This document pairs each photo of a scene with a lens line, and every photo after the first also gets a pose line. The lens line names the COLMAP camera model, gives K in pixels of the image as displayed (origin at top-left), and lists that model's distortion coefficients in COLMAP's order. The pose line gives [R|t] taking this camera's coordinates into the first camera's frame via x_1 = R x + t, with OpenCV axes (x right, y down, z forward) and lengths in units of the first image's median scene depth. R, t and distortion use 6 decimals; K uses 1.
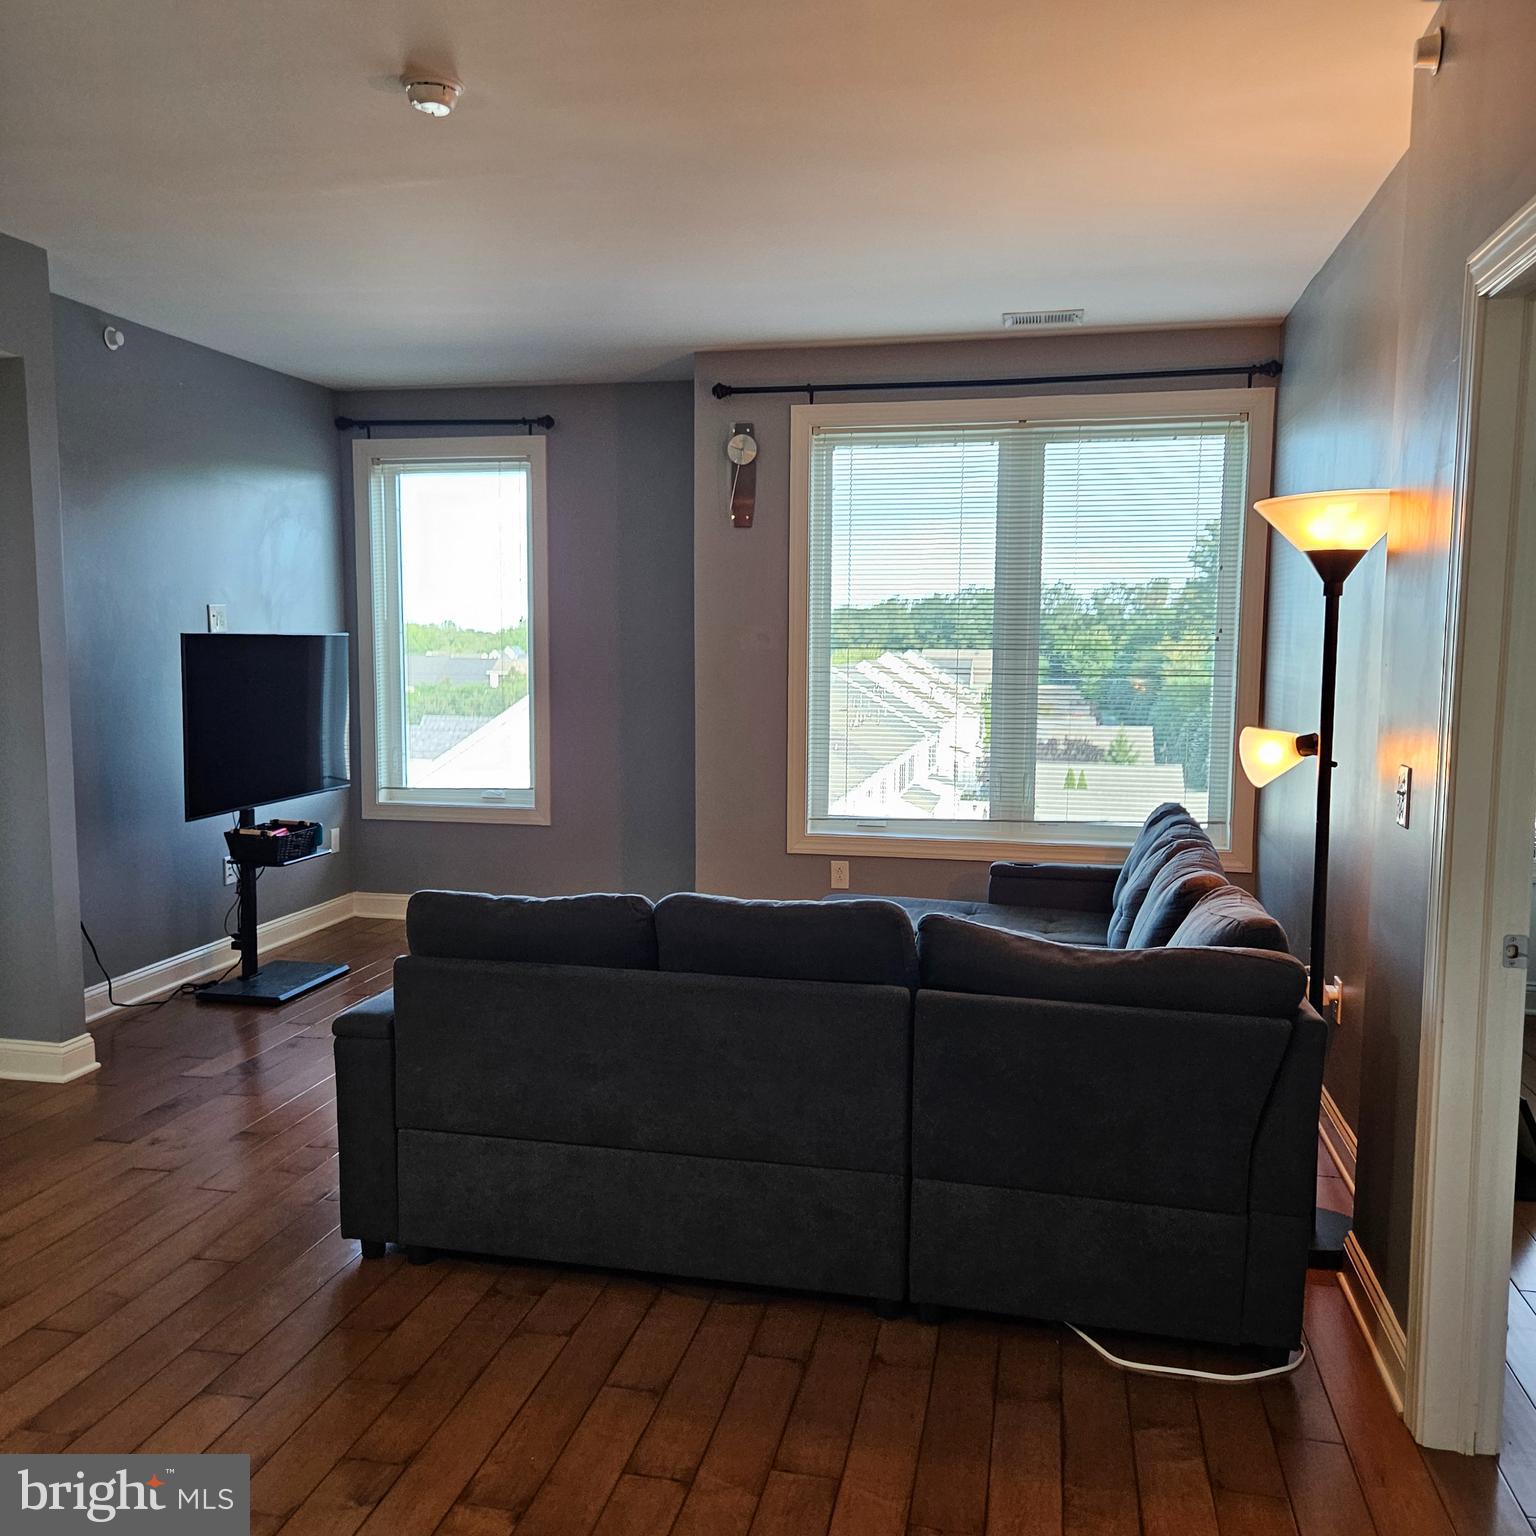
lens RADIAL K [[1377.0, 0, 757.6], [0, 1377.0, 772.1], [0, 0, 1]] dist [0.072133, -0.066642]
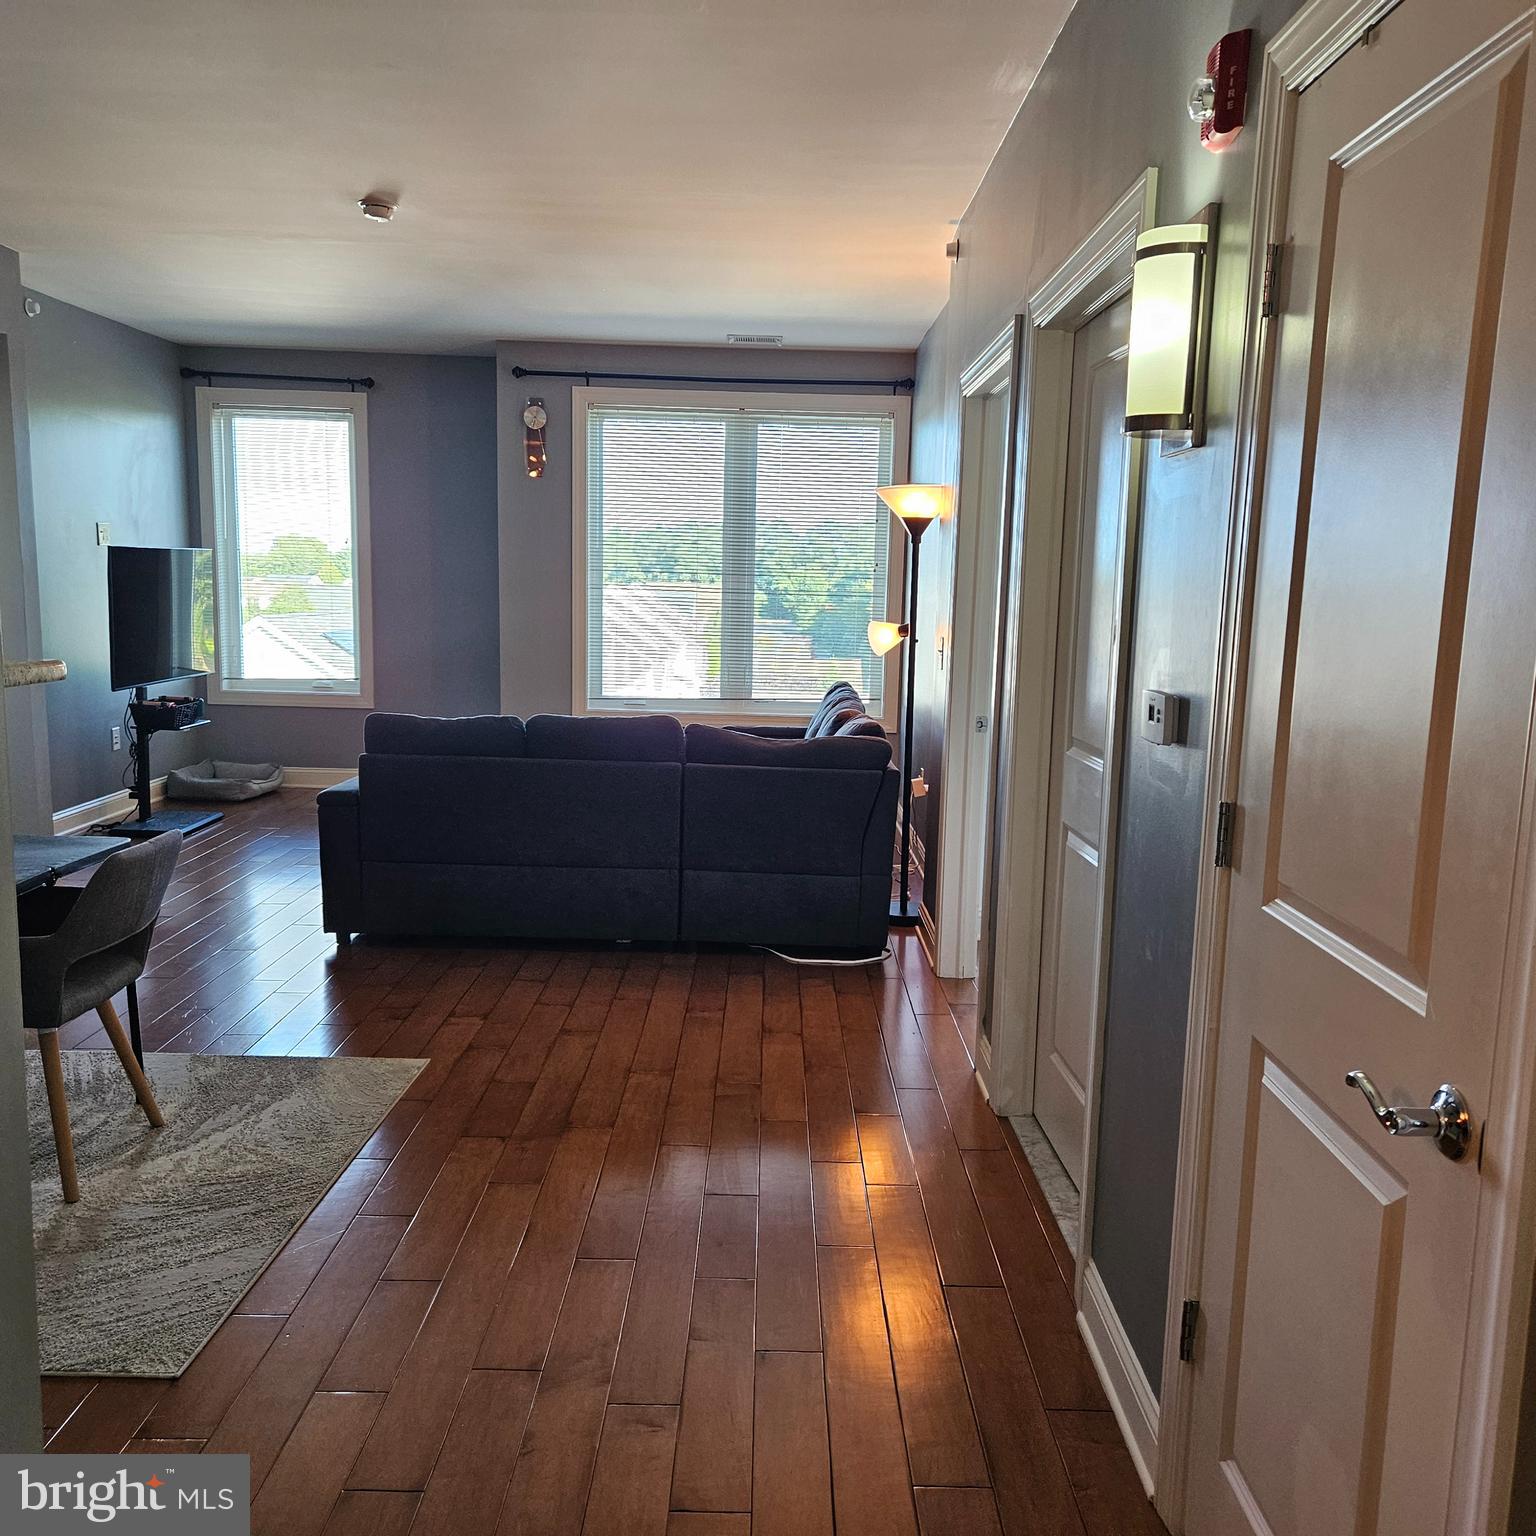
lens RADIAL K [[1339.2, 0, 772.9], [0, 1339.2, 787.7], [0, 0, 1]] dist [0.106001, -0.112319]
pose [[0.977443, -0.013466, 0.210768, -0.066974], [0.000061, 0.997983, 0.063475, 0.039256], [-0.211197, -0.062030, 0.975473, -0.340446]]
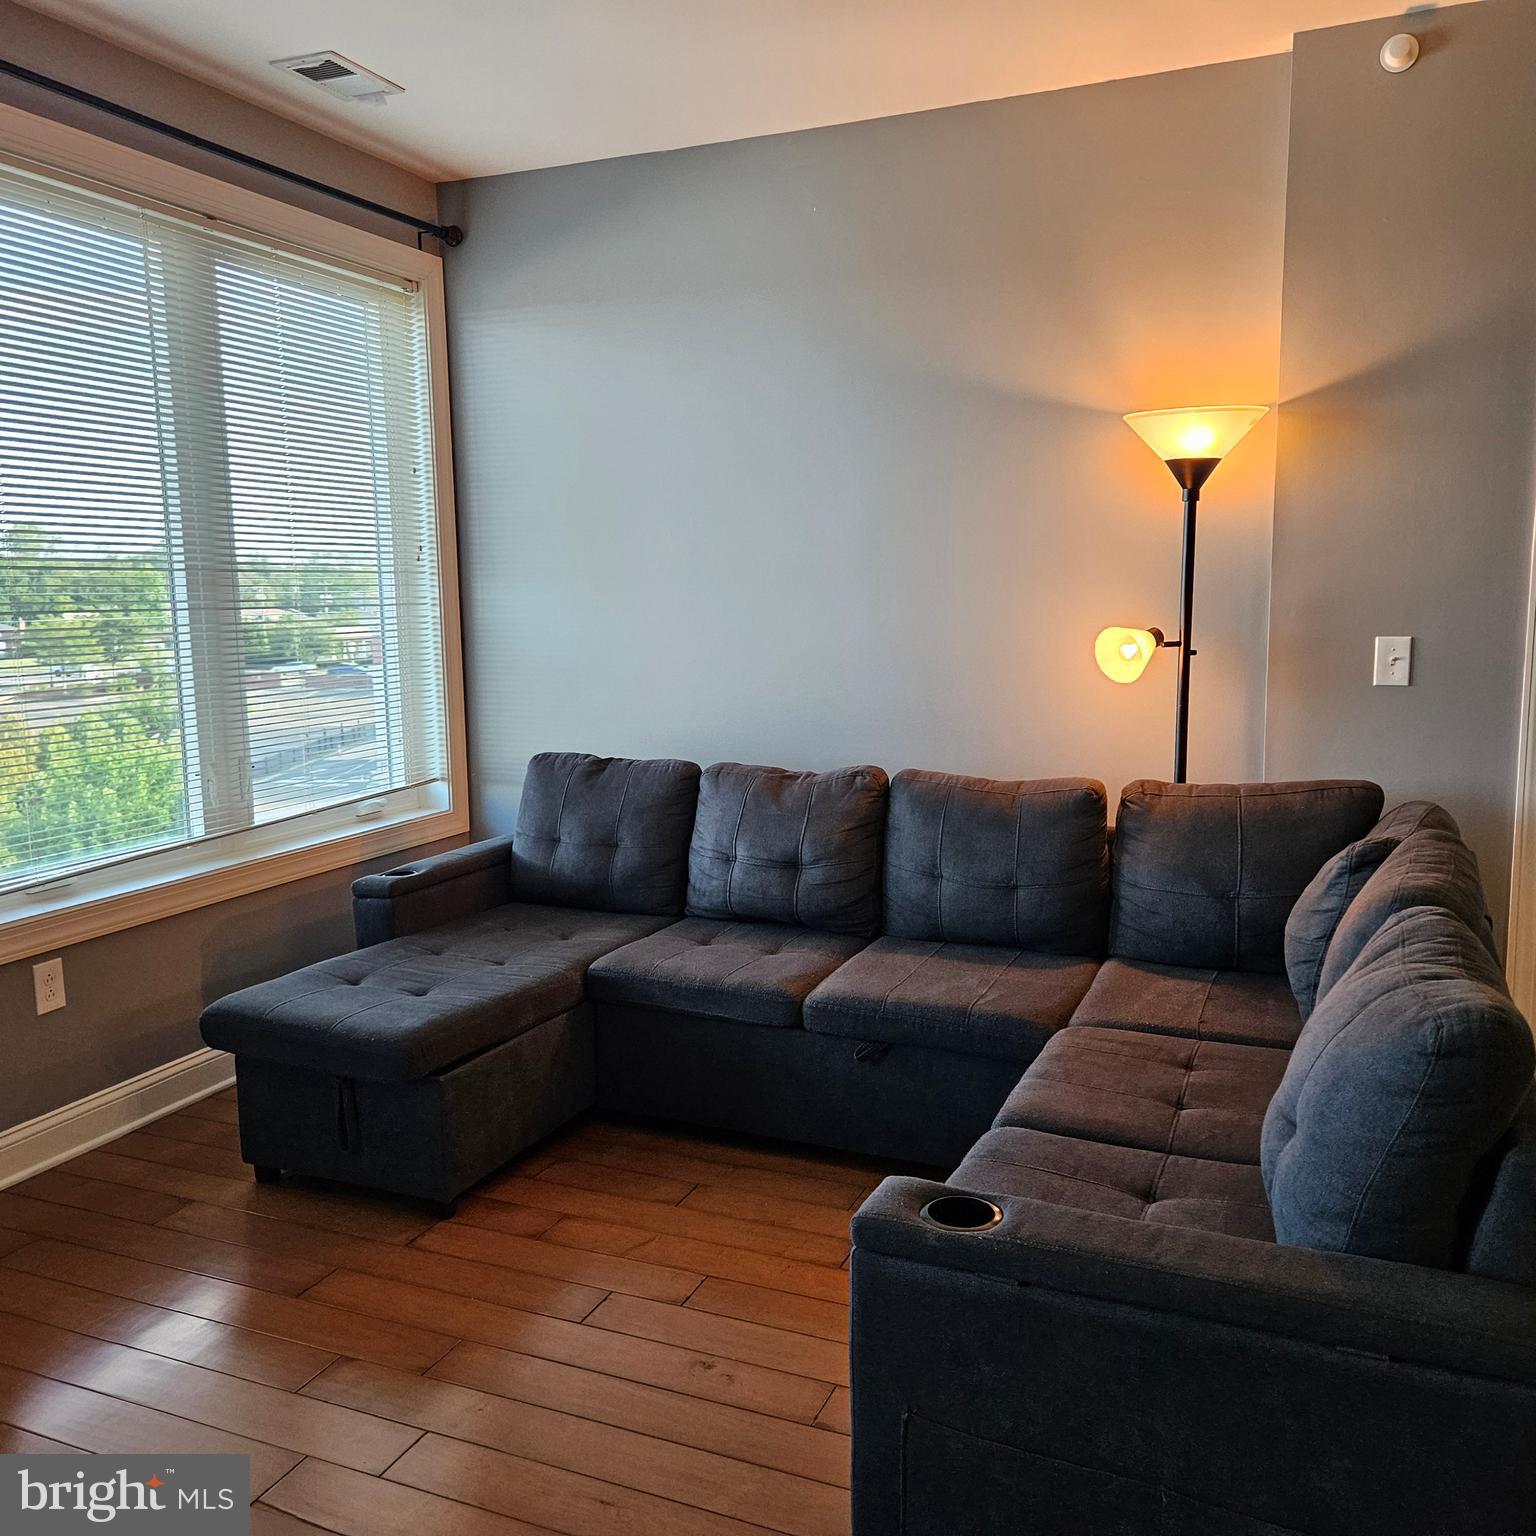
lens RADIAL K [[1377.0, 0, 757.6], [0, 1377.0, 772.1], [0, 0, 1]] dist [0.072133, -0.066642]
pose [[0.201737, -0.141201, 0.969208, -0.408020], [0.110515, 0.986516, 0.120720, -0.045472], [-0.973185, 0.082758, 0.214621, 0.598531]]
